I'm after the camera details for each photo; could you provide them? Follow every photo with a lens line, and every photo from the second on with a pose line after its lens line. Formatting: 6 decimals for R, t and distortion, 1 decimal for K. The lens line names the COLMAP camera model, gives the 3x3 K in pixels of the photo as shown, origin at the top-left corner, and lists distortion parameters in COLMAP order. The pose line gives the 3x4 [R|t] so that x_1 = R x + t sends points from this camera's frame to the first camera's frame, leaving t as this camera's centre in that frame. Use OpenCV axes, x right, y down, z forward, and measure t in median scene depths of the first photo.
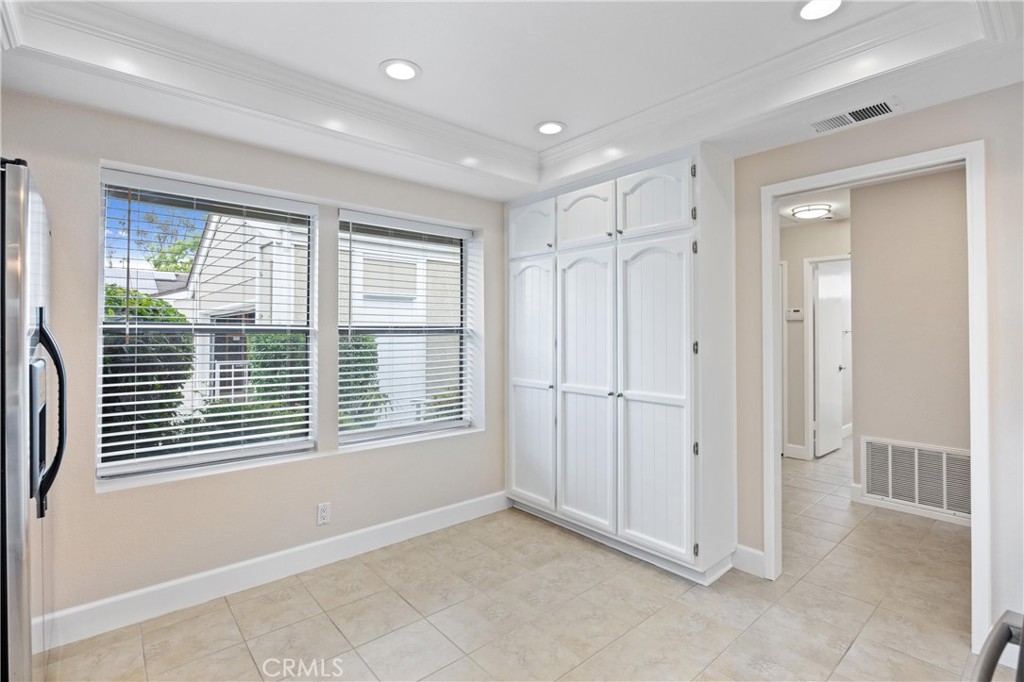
lens RADIAL K [[476.2, 0, 517.6], [0, 476.2, 342.5], [0, 0, 1]] dist [-0.003054, 0.000011]
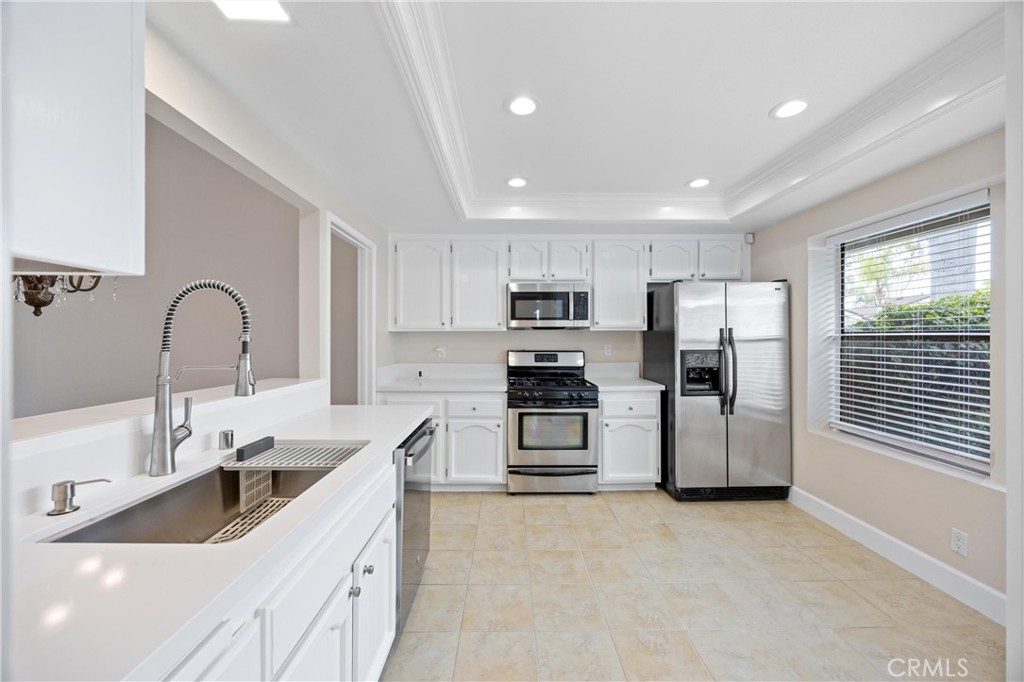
lens RADIAL K [[394.3, 0, 517.3], [0, 394.3, 337.6], [0, 0, 1]] dist [-0.000285, -0.000447]
pose [[-0.637907, -0.008404, -0.770068, 0.779693], [-0.021484, 0.999745, 0.006887, -0.012385], [0.769814, 0.020938, -0.637925, 0.924523]]
